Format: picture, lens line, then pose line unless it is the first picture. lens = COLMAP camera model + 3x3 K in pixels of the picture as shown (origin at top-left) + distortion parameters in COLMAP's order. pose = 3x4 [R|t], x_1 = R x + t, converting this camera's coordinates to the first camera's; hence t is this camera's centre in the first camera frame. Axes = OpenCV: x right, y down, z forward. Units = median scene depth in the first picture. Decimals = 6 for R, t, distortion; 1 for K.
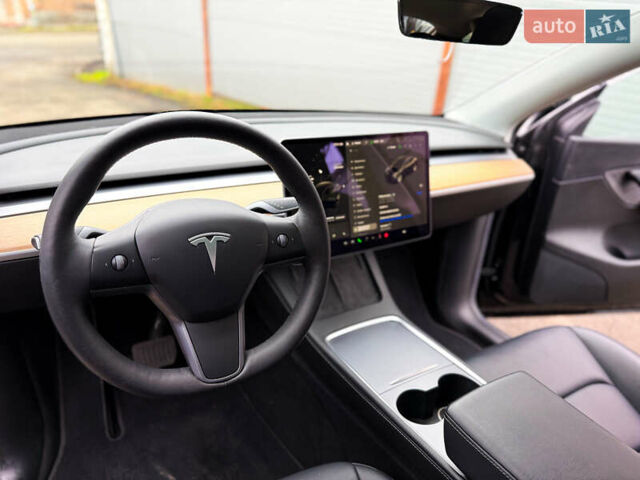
lens RADIAL K [[452.8, 0, 296.1], [0, 452.8, 235.9], [0, 0, 1]] dist [0.031180, -0.026109]
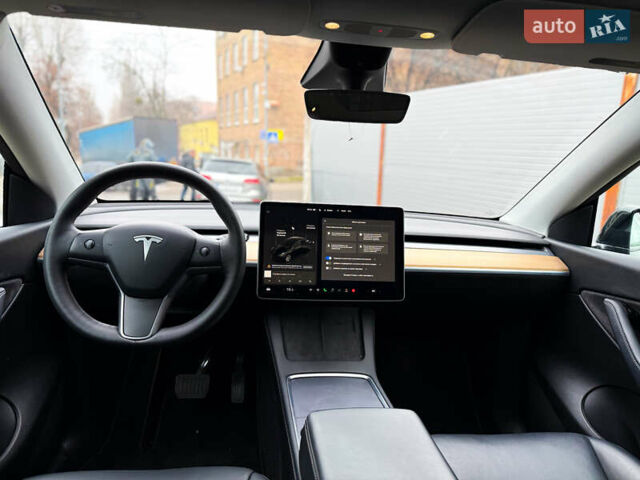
lens RADIAL K [[452.8, 0, 320.3], [0, 452.8, 240.6], [0, 0, 1]] dist [0.031180, -0.026109]
pose [[0.921119, 0.037188, -0.387500, 0.596924], [-0.151886, 0.950864, -0.269792, 0.214074], [0.358427, 0.307366, 0.881508, -0.077202]]
